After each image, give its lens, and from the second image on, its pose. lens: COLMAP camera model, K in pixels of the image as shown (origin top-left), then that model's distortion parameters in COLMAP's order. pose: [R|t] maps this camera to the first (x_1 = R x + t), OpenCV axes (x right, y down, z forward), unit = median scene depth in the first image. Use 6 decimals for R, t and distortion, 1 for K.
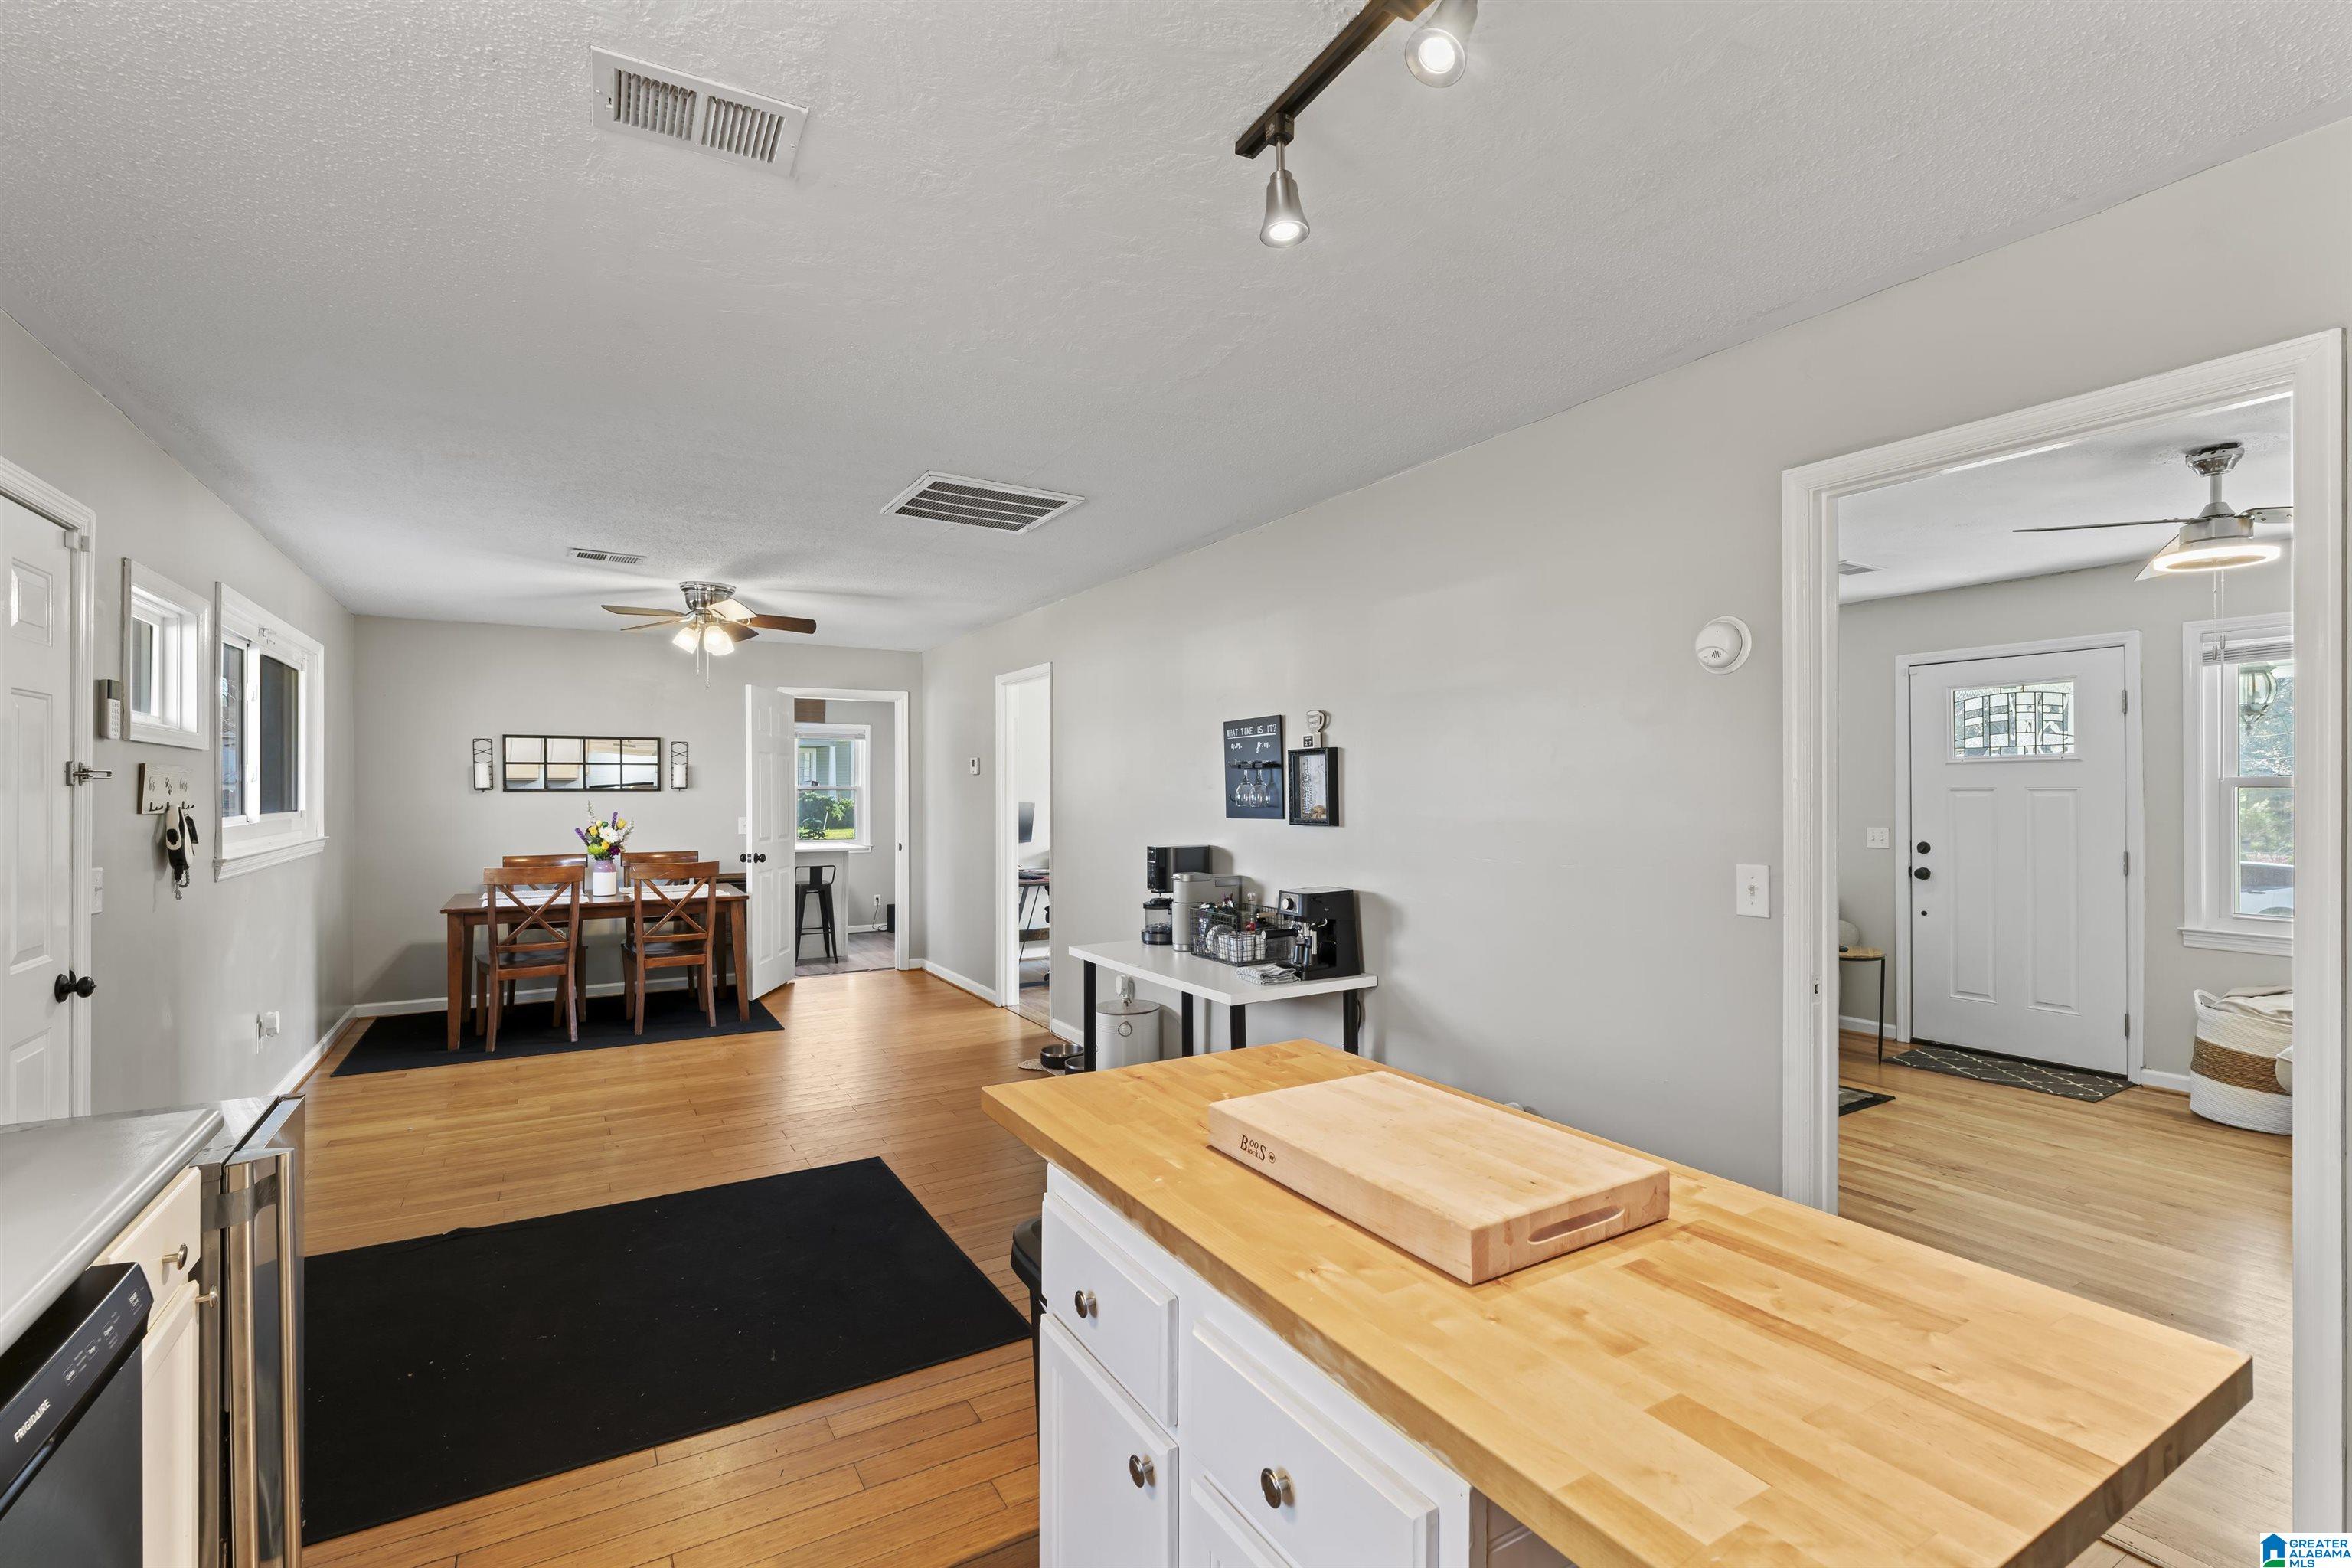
lens RADIAL K [[1051.4, 0, 1176.0], [0, 1051.4, 784.0], [0, 0, 1]] dist [0.000942, 0.000109]
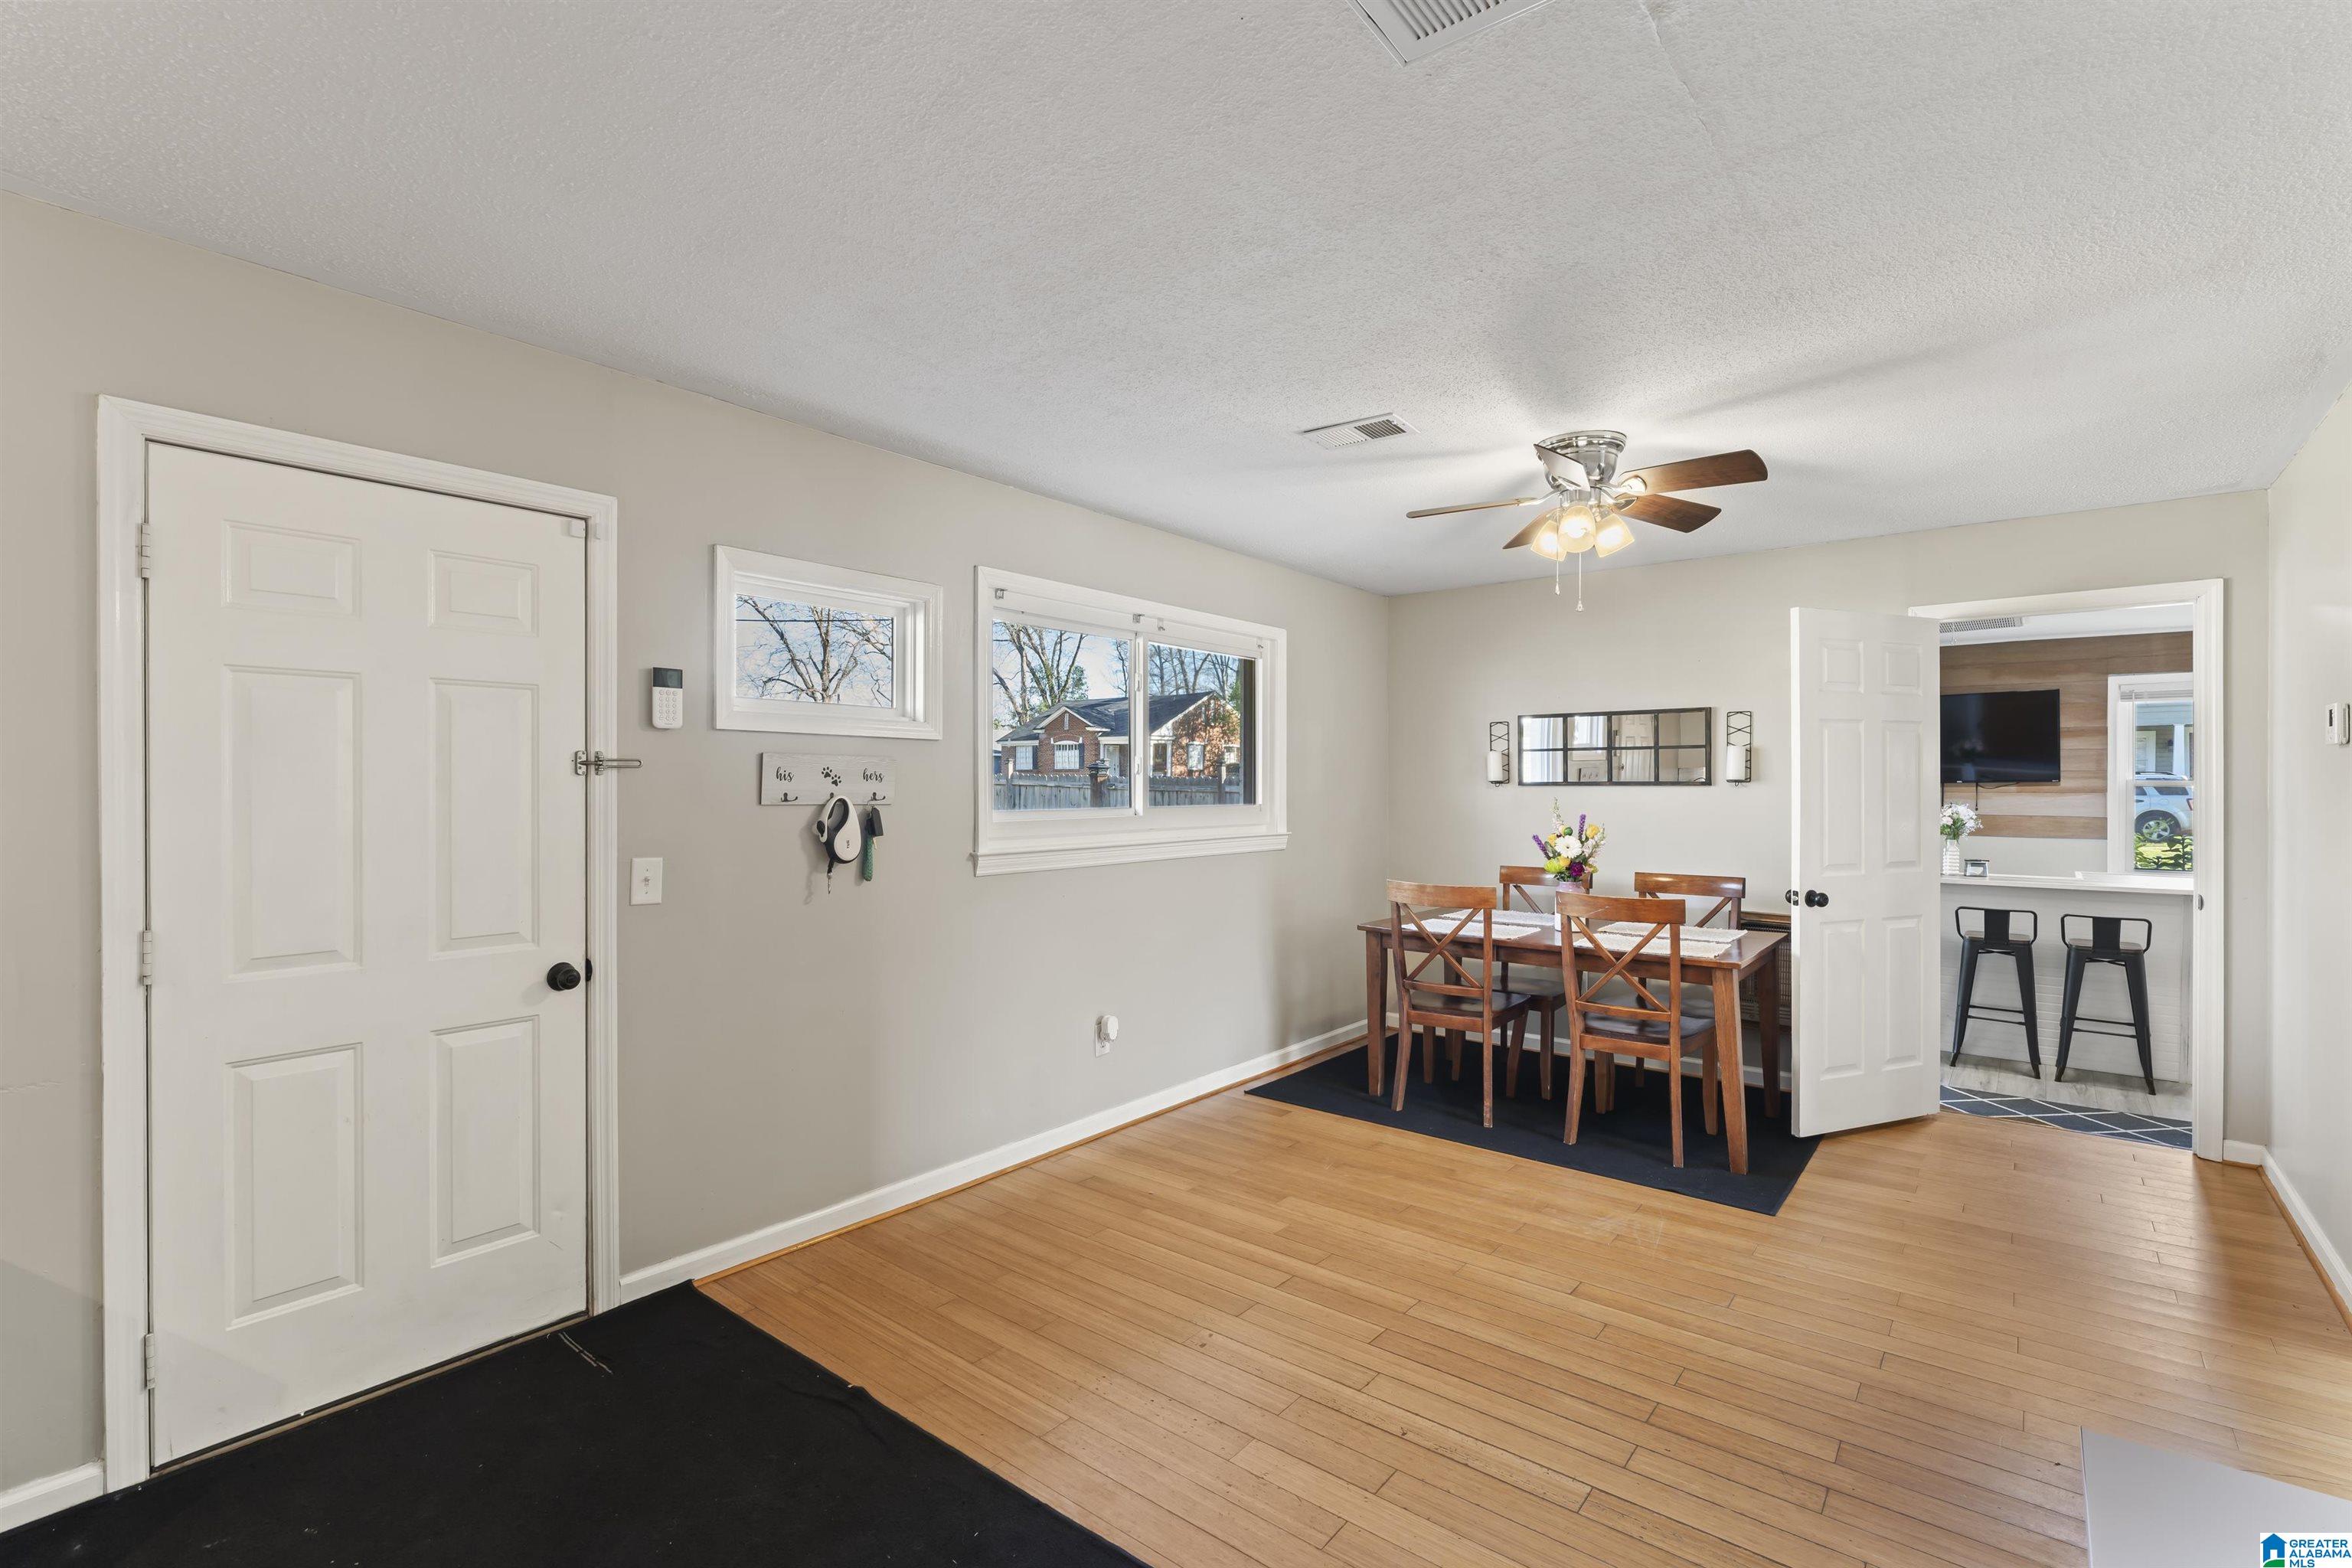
lens RADIAL K [[1051.4, 0, 1176.0], [0, 1051.4, 784.0], [0, 0, 1]] dist [0.000942, 0.000109]
pose [[0.347146, -0.000081, -0.937811, 0.036435], [0.003001, 0.999995, 0.001025, 0.004884], [0.937806, -0.003170, 0.347145, 0.526193]]
